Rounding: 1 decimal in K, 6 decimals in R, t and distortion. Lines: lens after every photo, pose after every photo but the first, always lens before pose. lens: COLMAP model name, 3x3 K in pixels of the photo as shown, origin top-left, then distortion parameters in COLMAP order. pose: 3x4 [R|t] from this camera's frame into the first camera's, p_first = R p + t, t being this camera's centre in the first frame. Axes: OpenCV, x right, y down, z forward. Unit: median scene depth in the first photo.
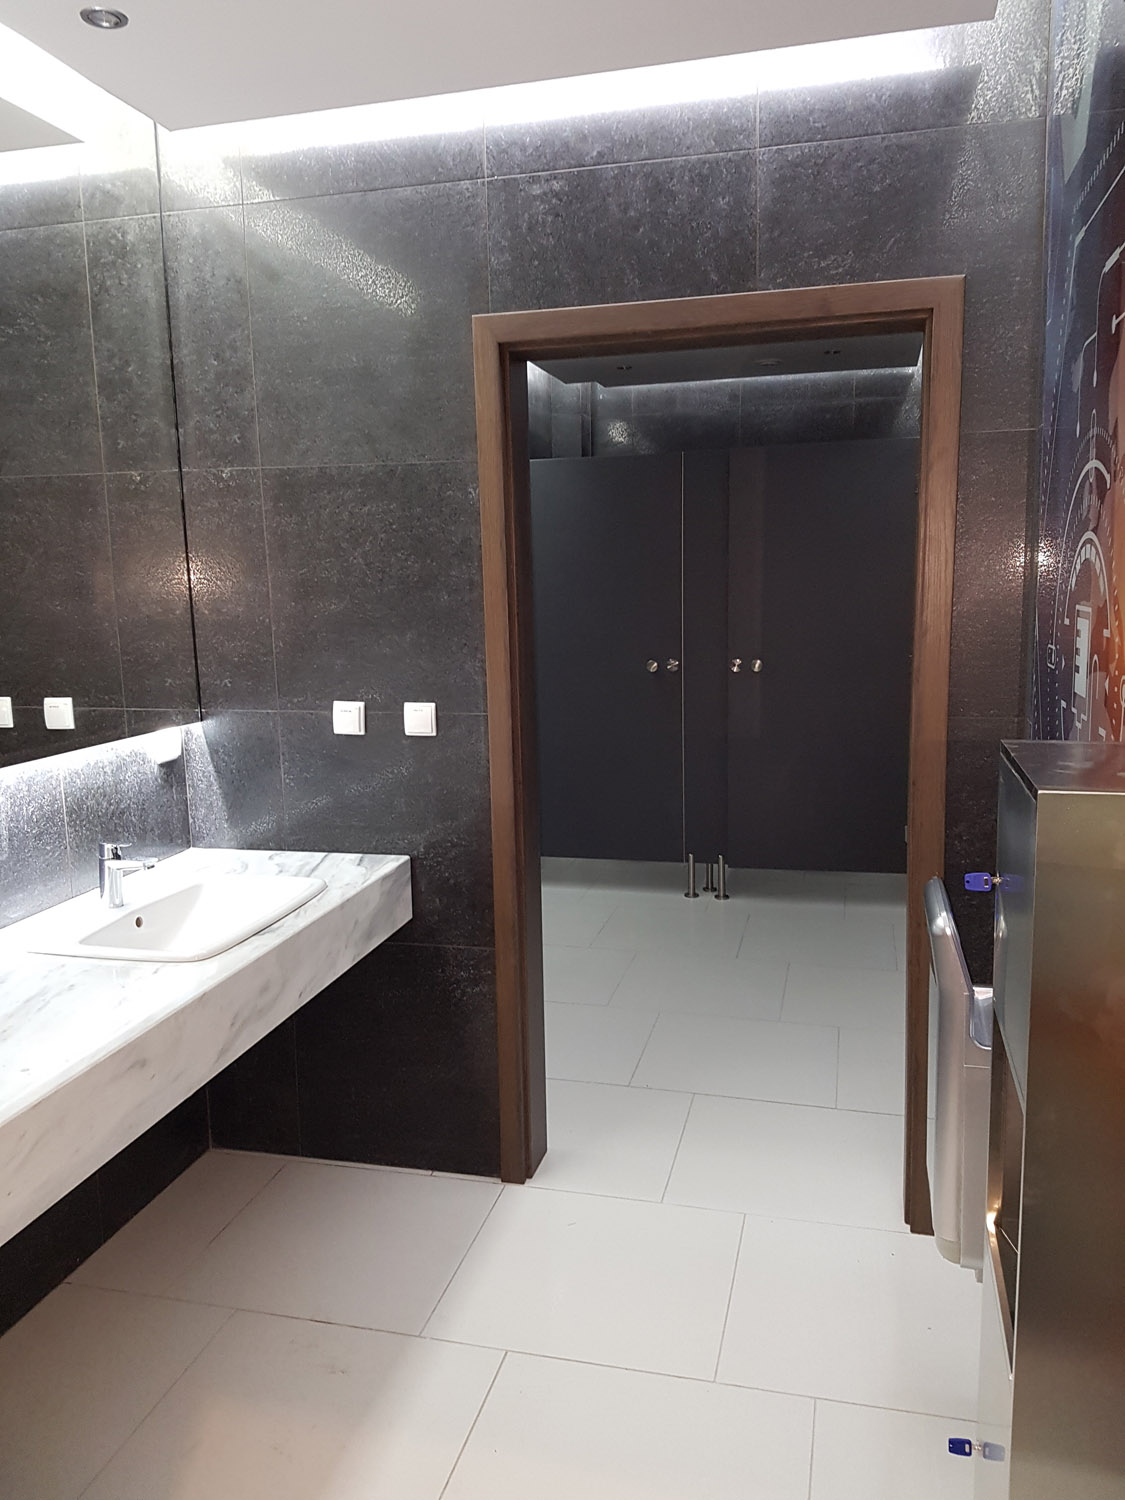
lens RADIAL K [[1171.5, 0, 579.0], [0, 1171.5, 700.8], [0, 0, 1]] dist [0.150629, -0.256722]
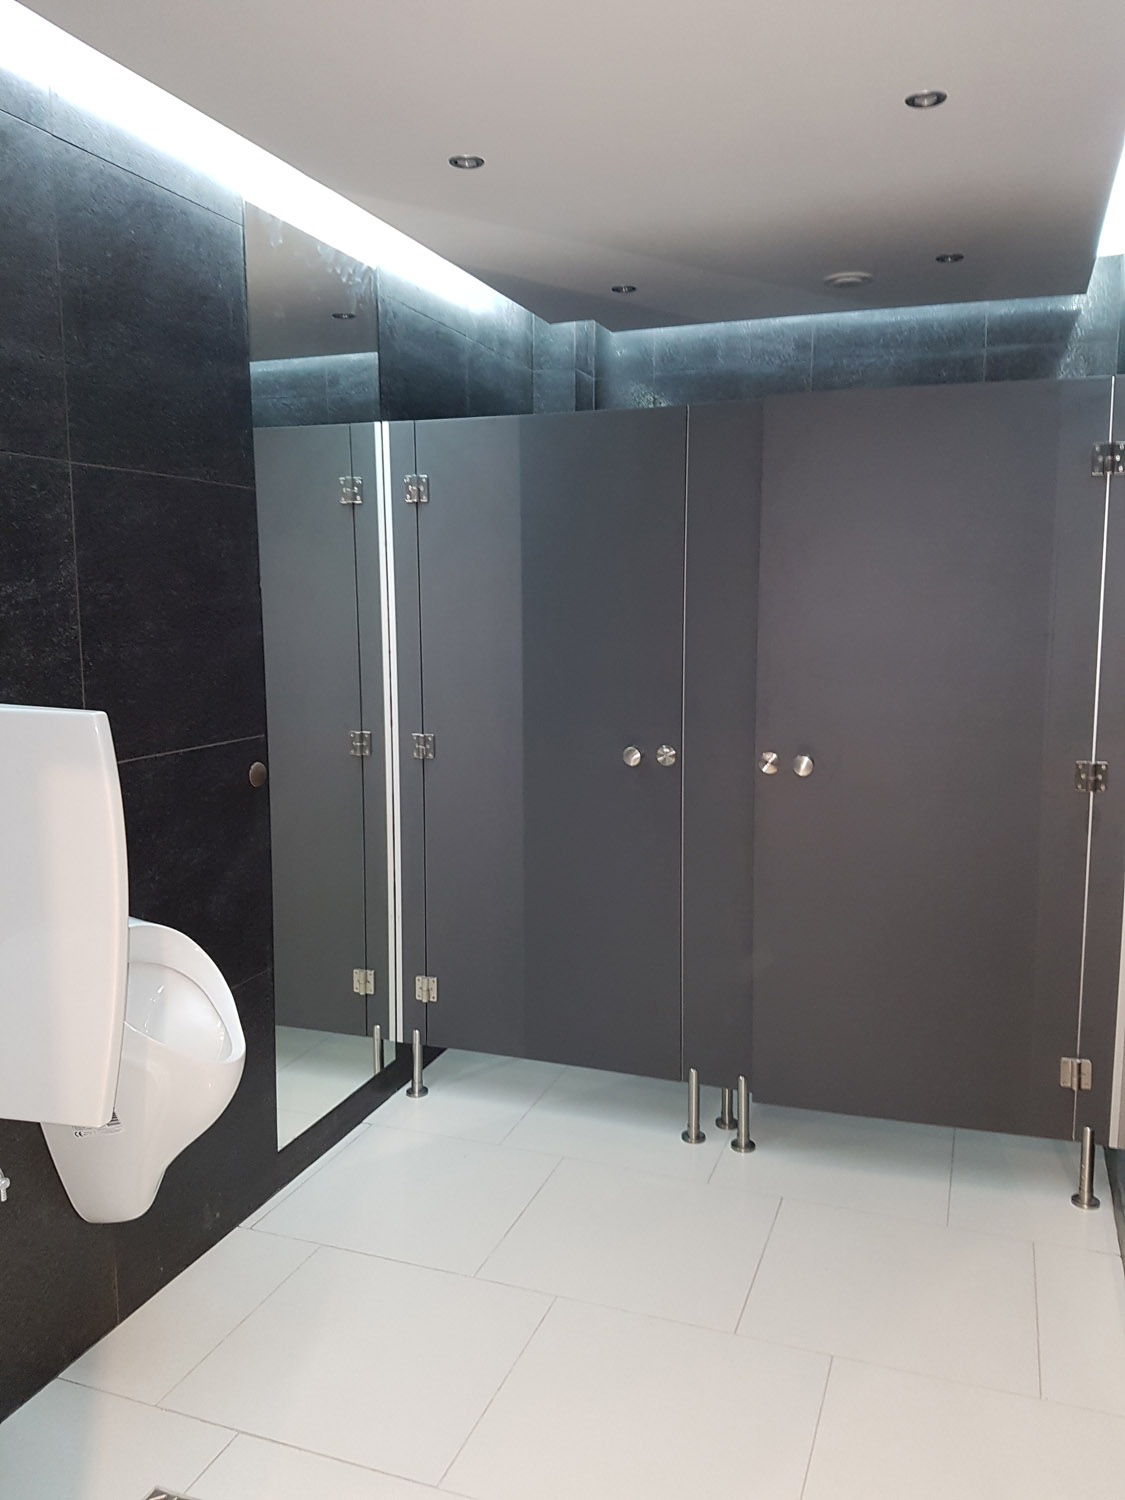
lens RADIAL K [[1171.5, 0, 579.0], [0, 1171.5, 700.8], [0, 0, 1]] dist [0.150629, -0.256722]
pose [[0.994898, 0.025619, -0.097576, 0.075885], [-0.027556, 0.999448, -0.018554, -0.037796], [0.097047, 0.021148, 0.995055, 0.318893]]
